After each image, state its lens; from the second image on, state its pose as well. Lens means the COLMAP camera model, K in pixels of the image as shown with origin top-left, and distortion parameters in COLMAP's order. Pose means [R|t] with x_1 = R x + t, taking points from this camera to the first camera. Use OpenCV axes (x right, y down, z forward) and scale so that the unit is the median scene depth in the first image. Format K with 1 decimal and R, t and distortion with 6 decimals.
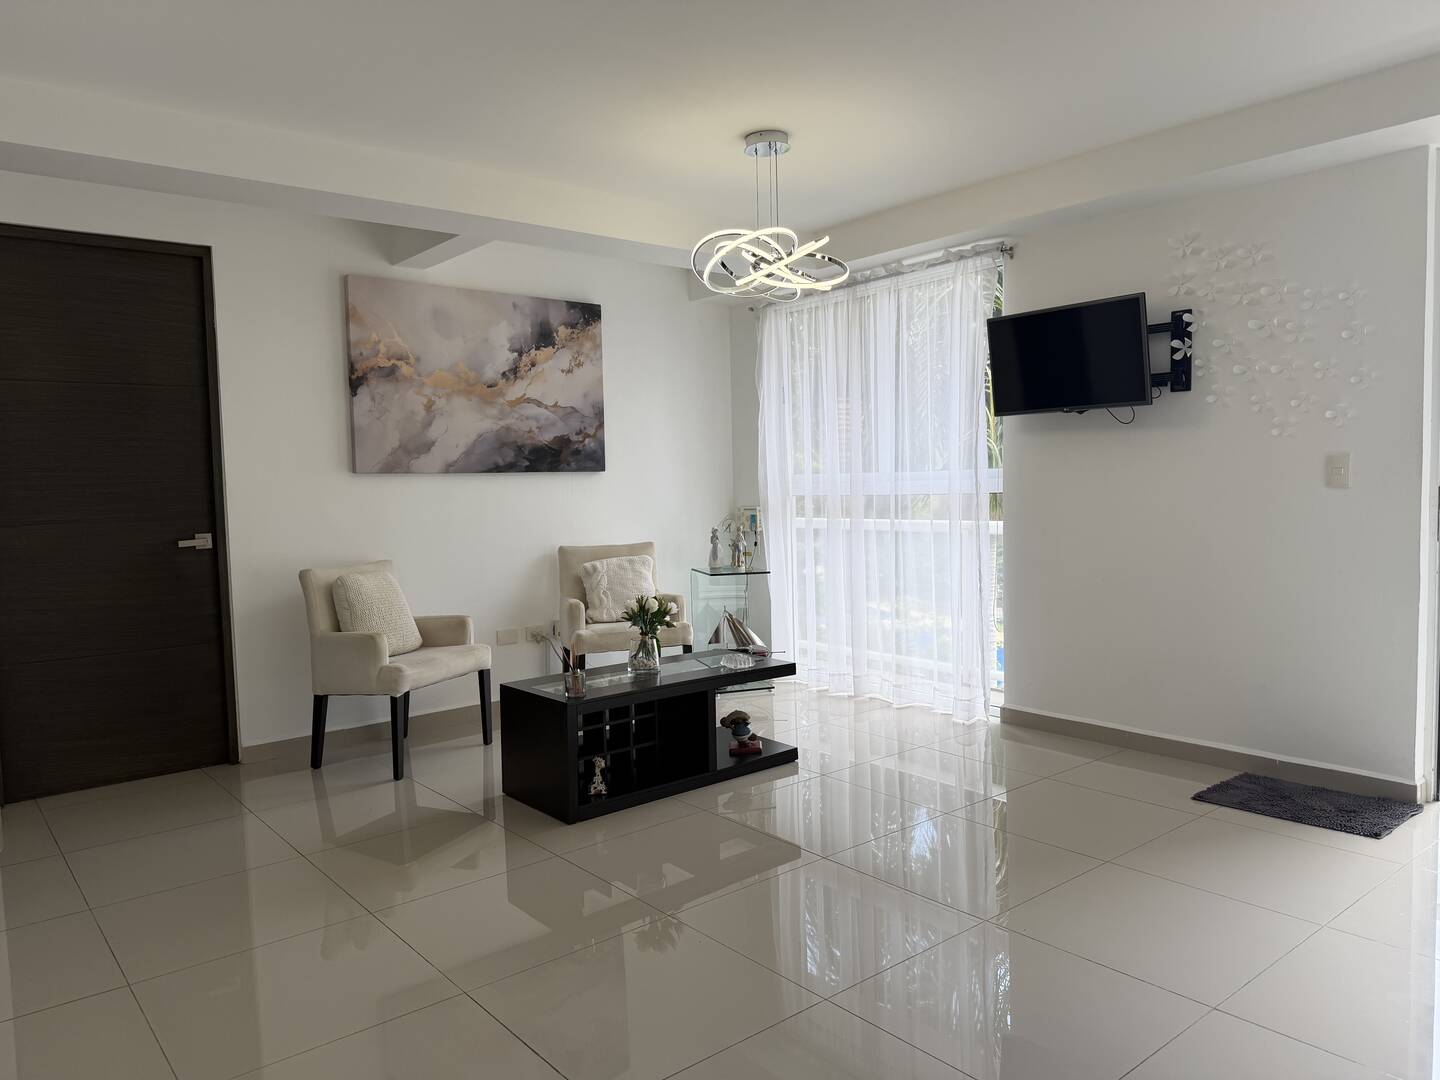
lens RADIAL K [[996.5, 0, 720.0], [0, 996.5, 540.0], [0, 0, 1]] dist [0.148149, -0.267232]
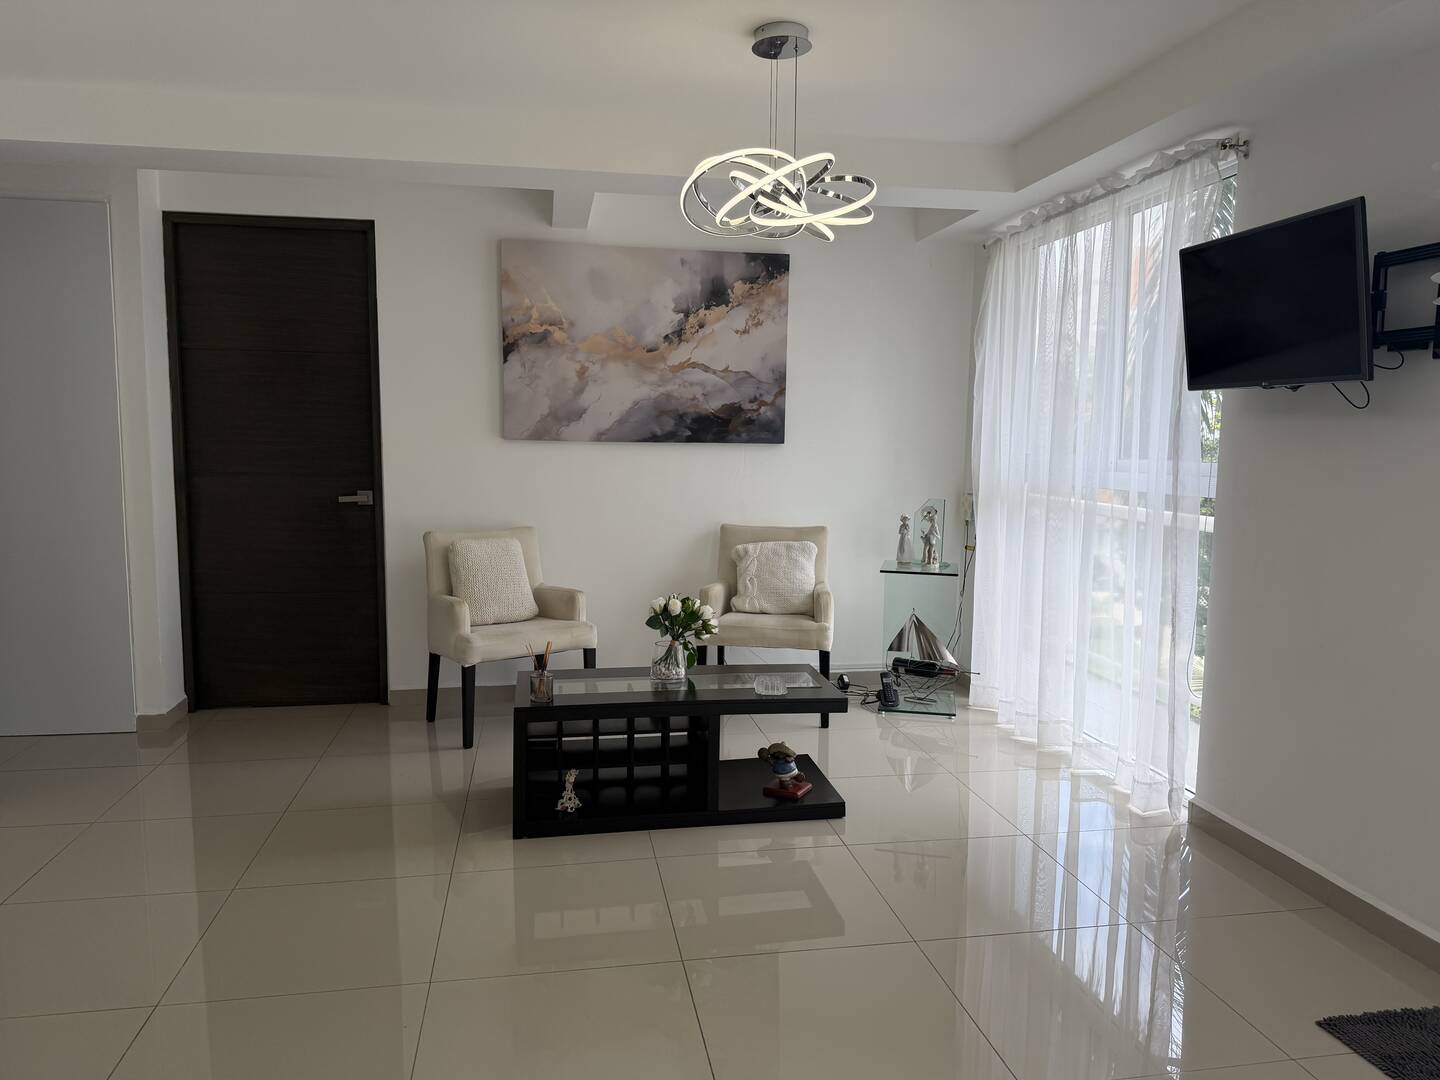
lens RADIAL K [[996.5, 0, 720.0], [0, 996.5, 540.0], [0, 0, 1]] dist [0.148149, -0.267232]
pose [[0.869523, 0.086446, -0.486269, 0.298725], [-0.061784, 0.995868, 0.066560, -0.041768], [0.490013, -0.027832, 0.871271, 0.204583]]
